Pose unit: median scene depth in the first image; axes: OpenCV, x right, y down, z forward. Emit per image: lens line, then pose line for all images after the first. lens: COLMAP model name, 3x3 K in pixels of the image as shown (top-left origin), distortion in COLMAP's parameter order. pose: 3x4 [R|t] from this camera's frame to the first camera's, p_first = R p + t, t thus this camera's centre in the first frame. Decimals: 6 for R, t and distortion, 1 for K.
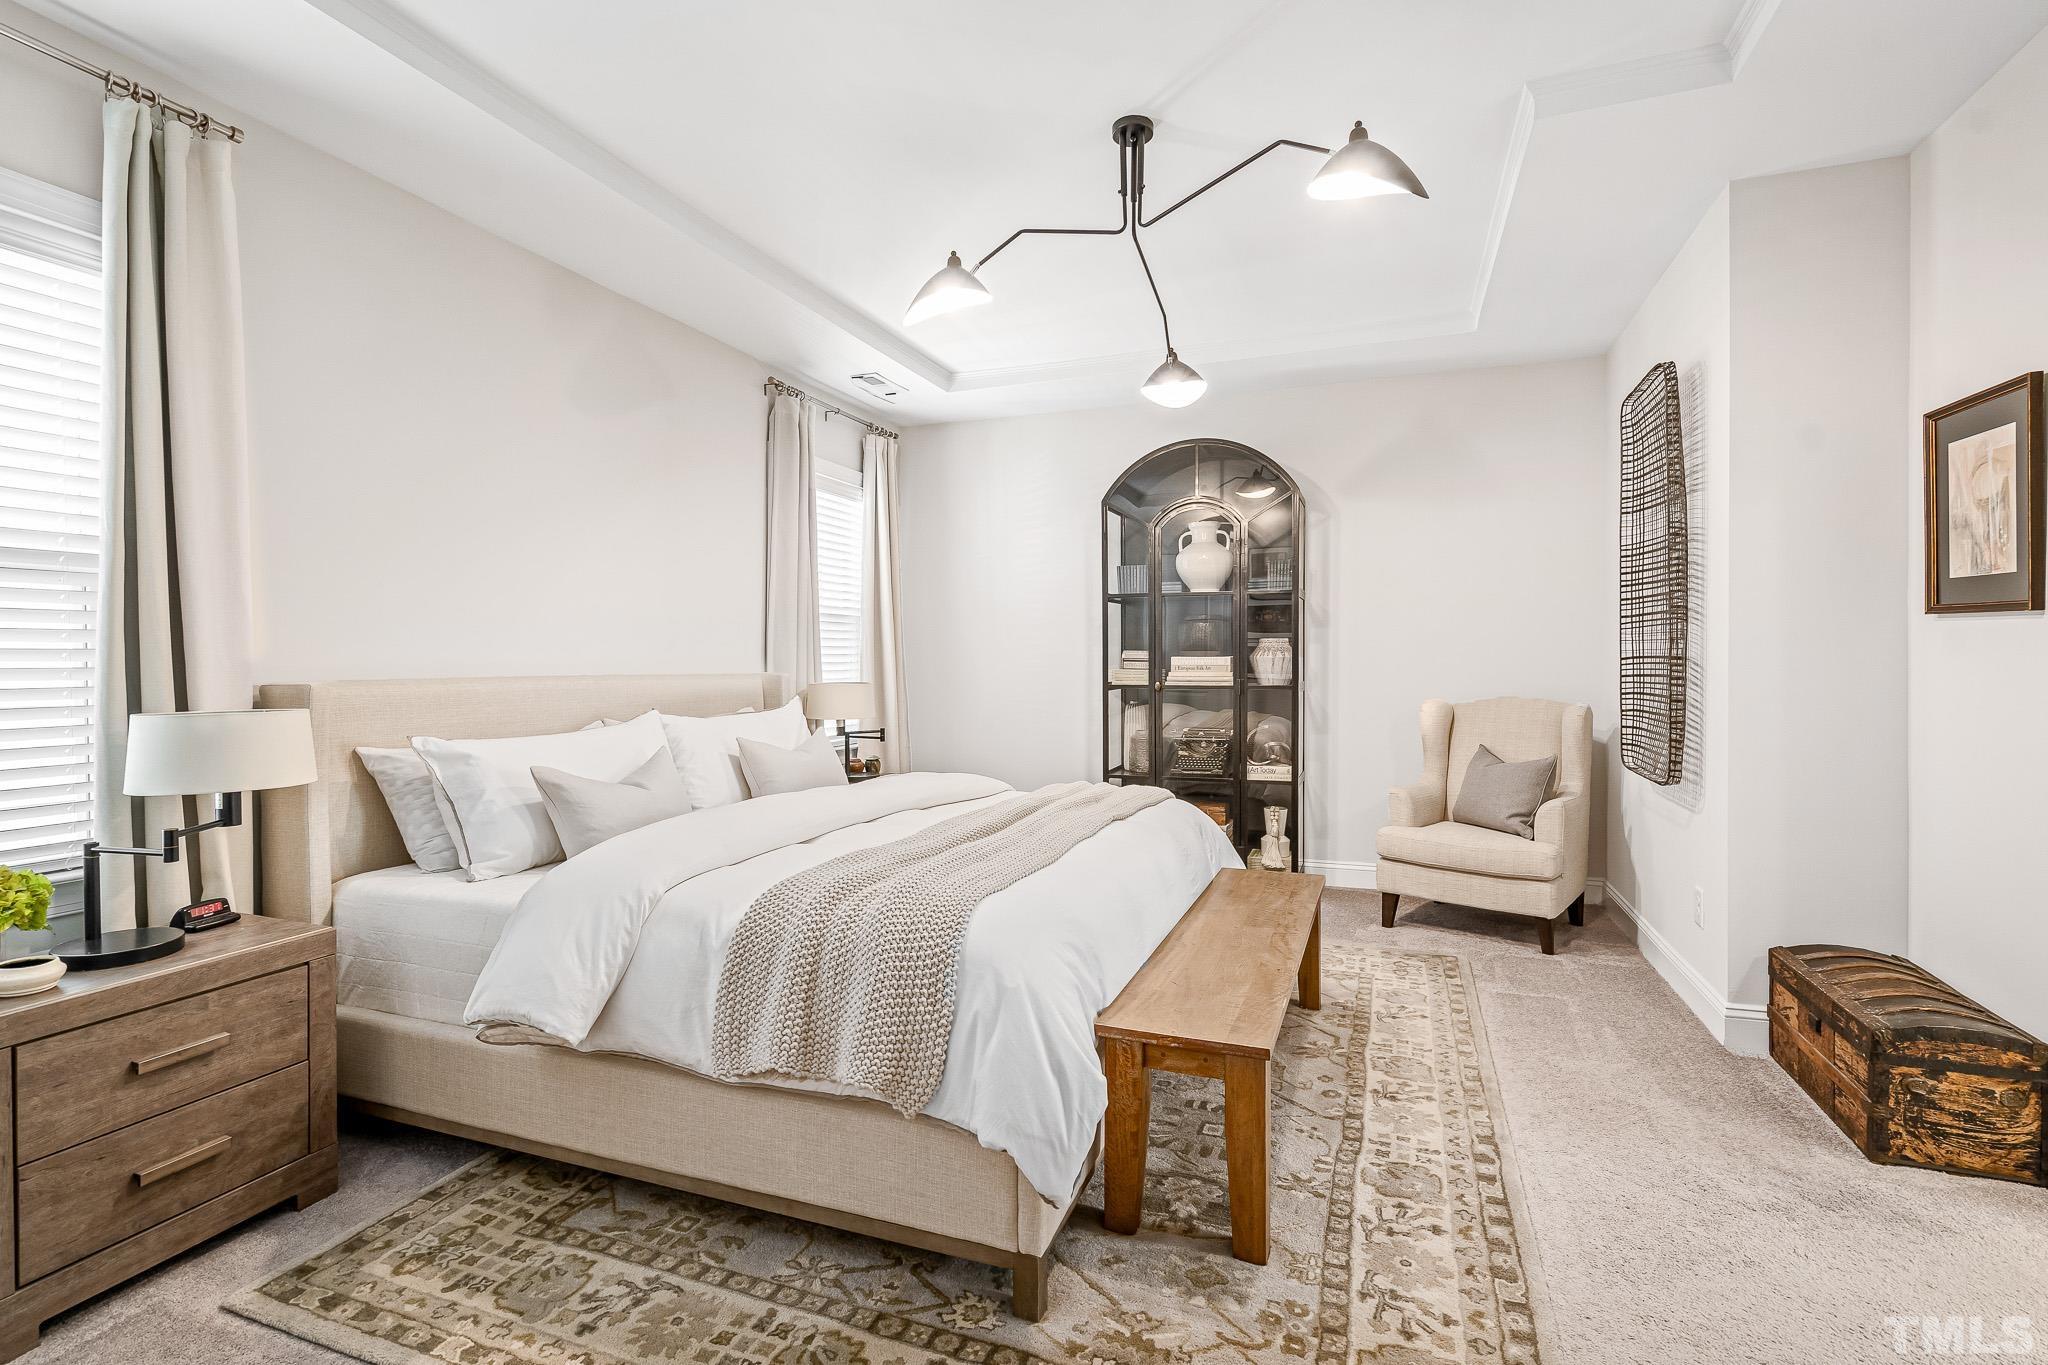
lens RADIAL K [[933.7, 0, 1024.0], [0, 933.7, 682.5], [0, 0, 1]] dist [0.000549, 0.000292]
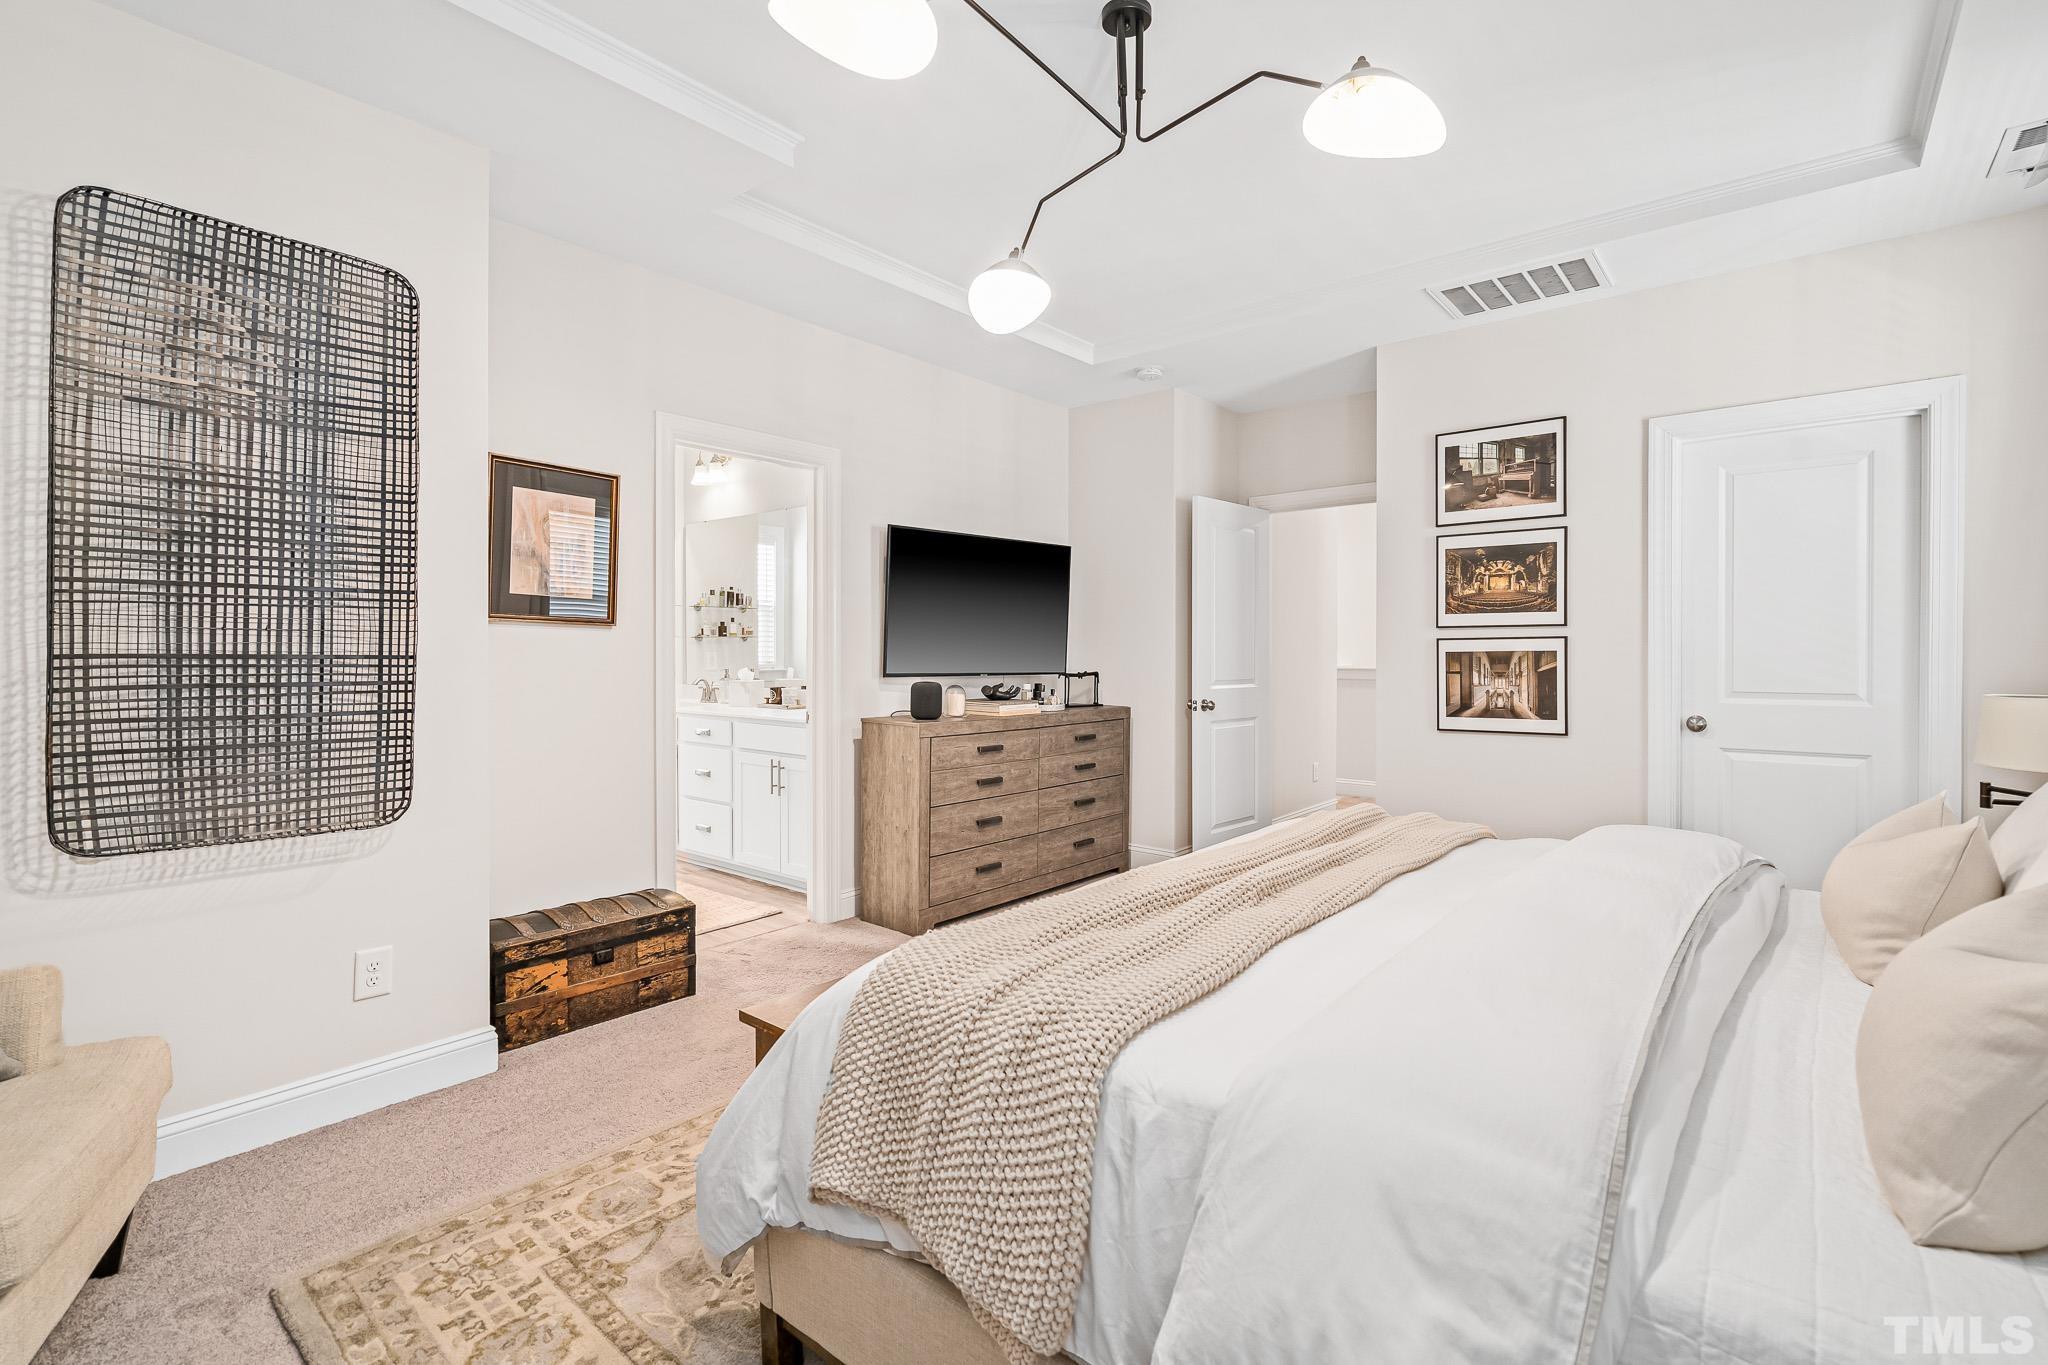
lens RADIAL K [[933.7, 0, 1024.0], [0, 933.7, 682.5], [0, 0, 1]] dist [0.000549, 0.000292]
pose [[-0.949851, 0.000136, 0.312704, -0.044267], [0.014884, 0.998886, 0.044775, -0.032047], [-0.312350, 0.047183, -0.948795, 1.663427]]
